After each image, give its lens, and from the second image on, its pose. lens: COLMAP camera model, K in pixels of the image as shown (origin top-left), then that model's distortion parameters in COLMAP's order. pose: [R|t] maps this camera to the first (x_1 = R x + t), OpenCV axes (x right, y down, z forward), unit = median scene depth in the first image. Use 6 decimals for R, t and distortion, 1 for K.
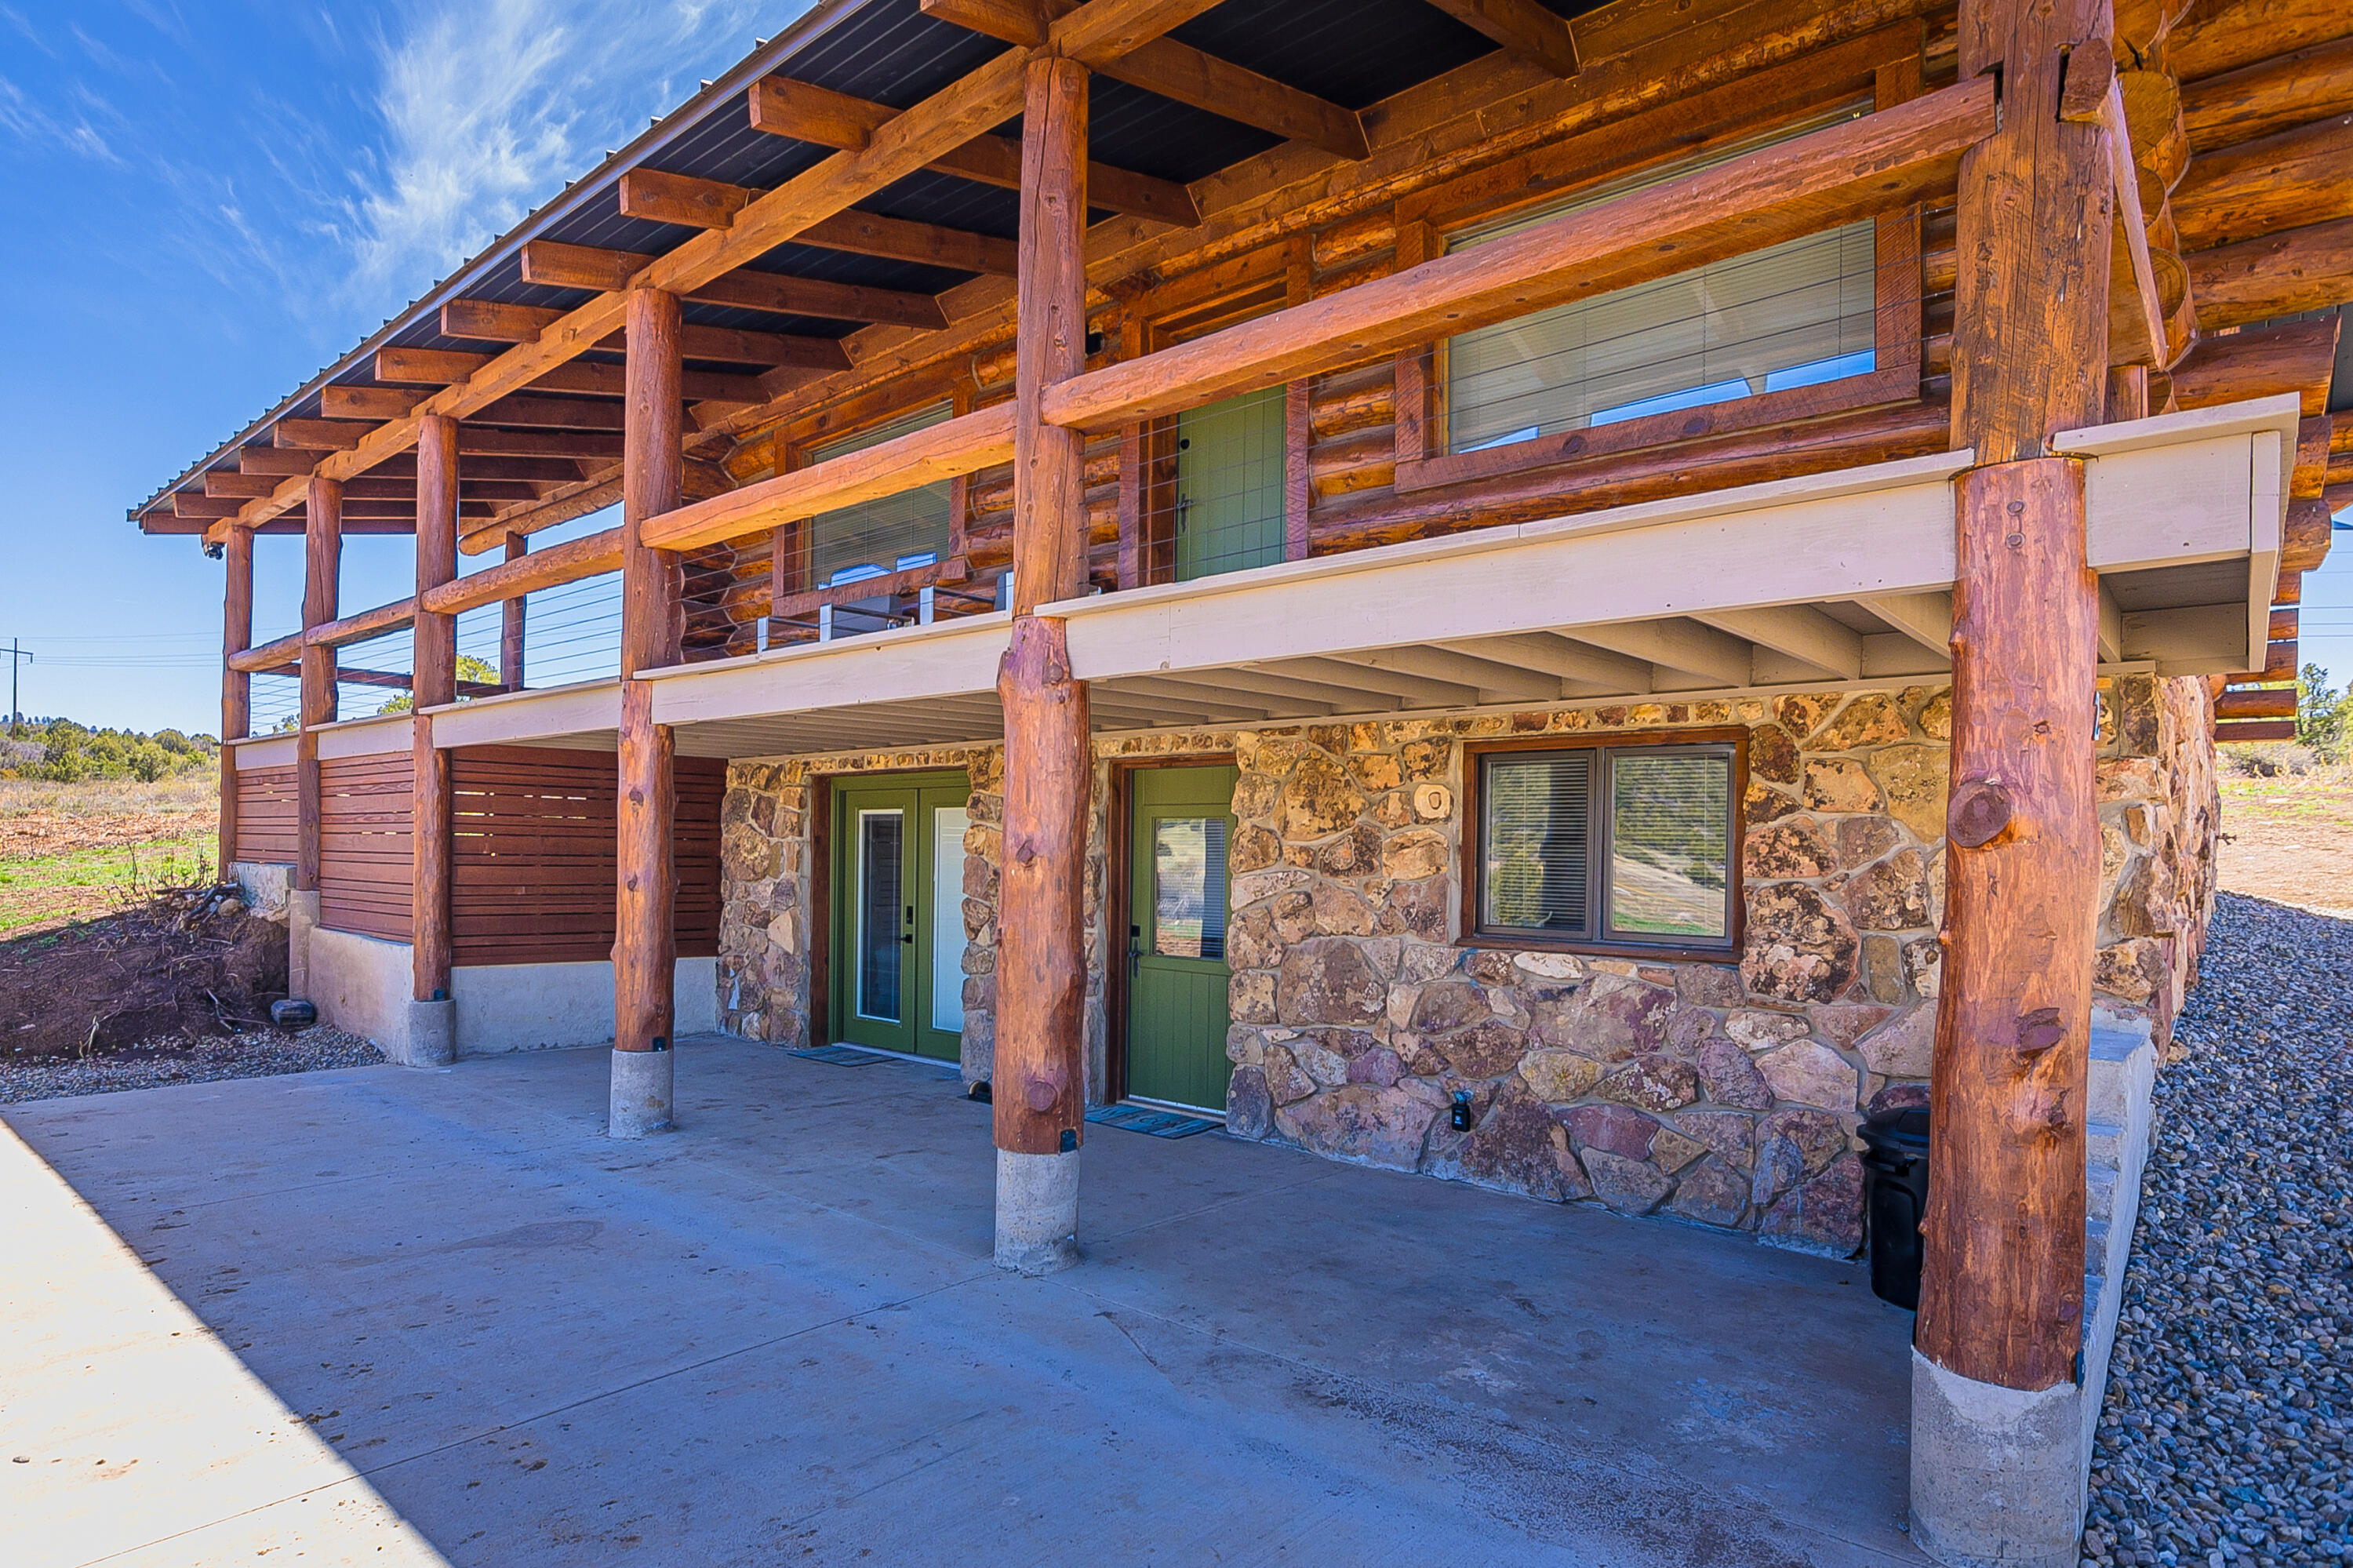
lens RADIAL K [[1281.1, 0, 1176.5], [0, 1281.1, 784.0], [0, 0, 1]] dist [-0.029968, 0.000139]
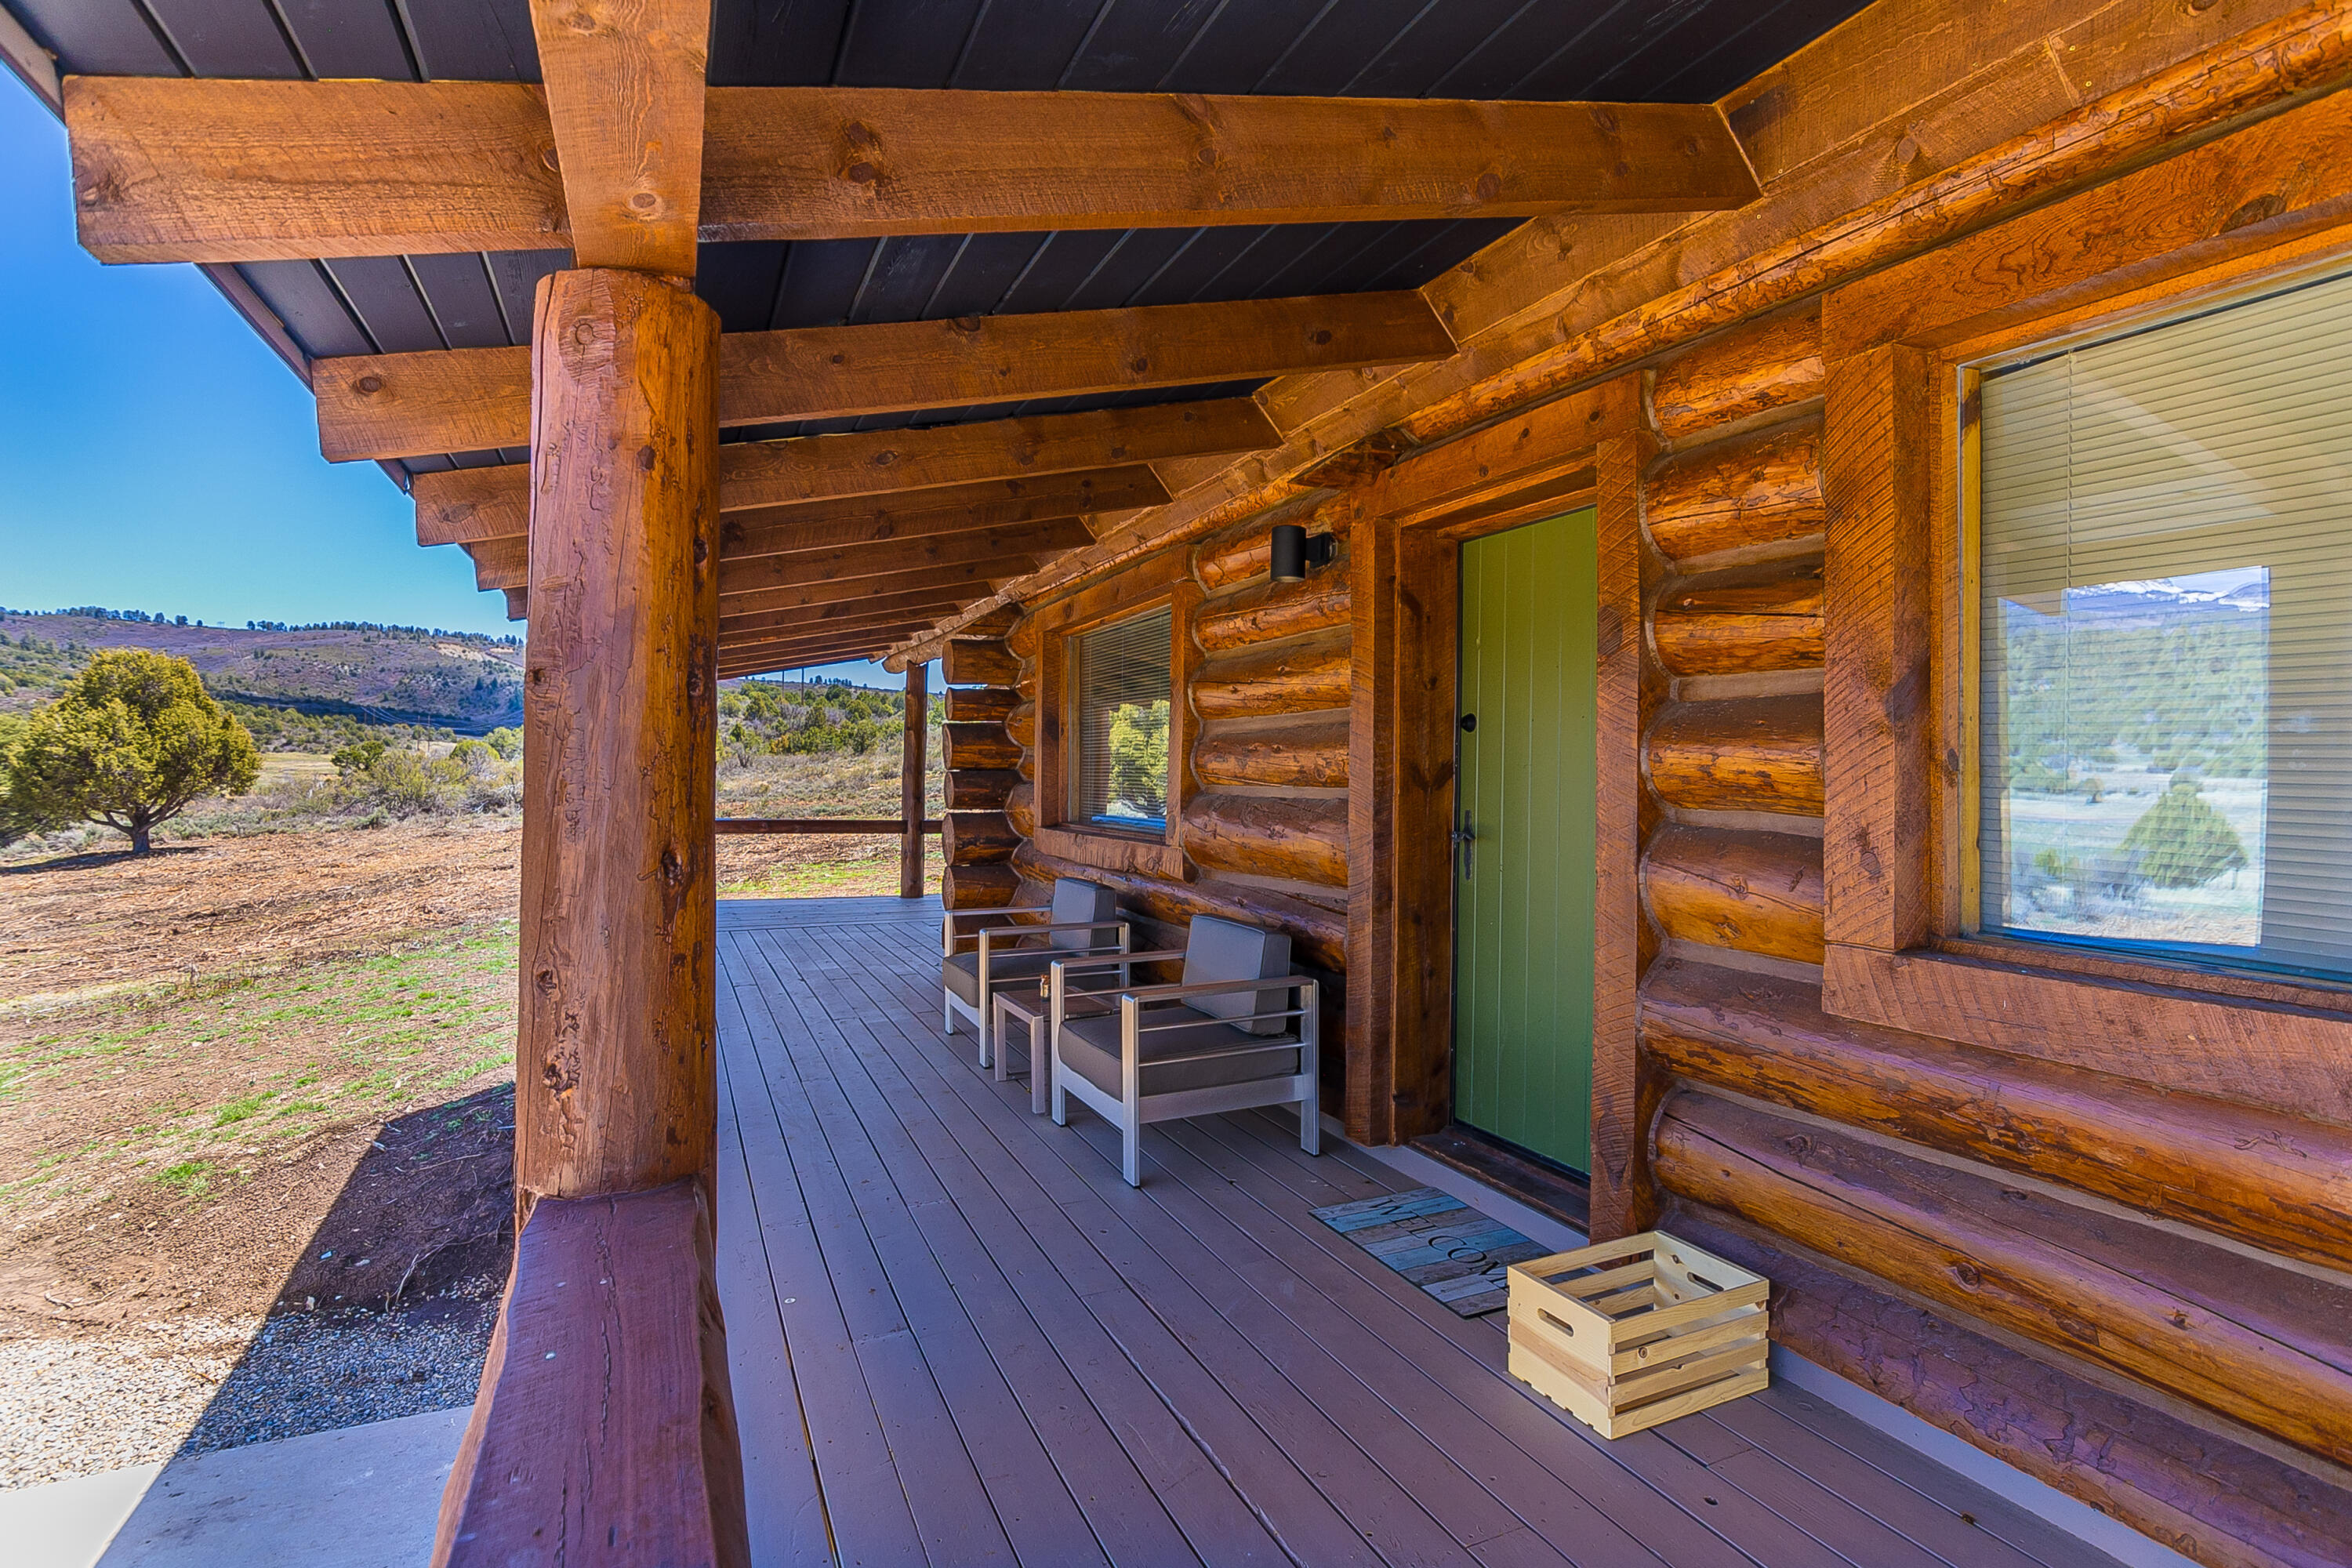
lens RADIAL K [[1227.8, 0, 1178.4], [0, 1227.8, 717.9], [0, 0, 1]] dist [0.002593, 0.001432]
pose [[0.896197, -0.009998, -0.443544, 0.152185], [0.009505, 0.999949, -0.003335, -0.305282], [0.443555, -0.001227, 0.896246, 0.518915]]
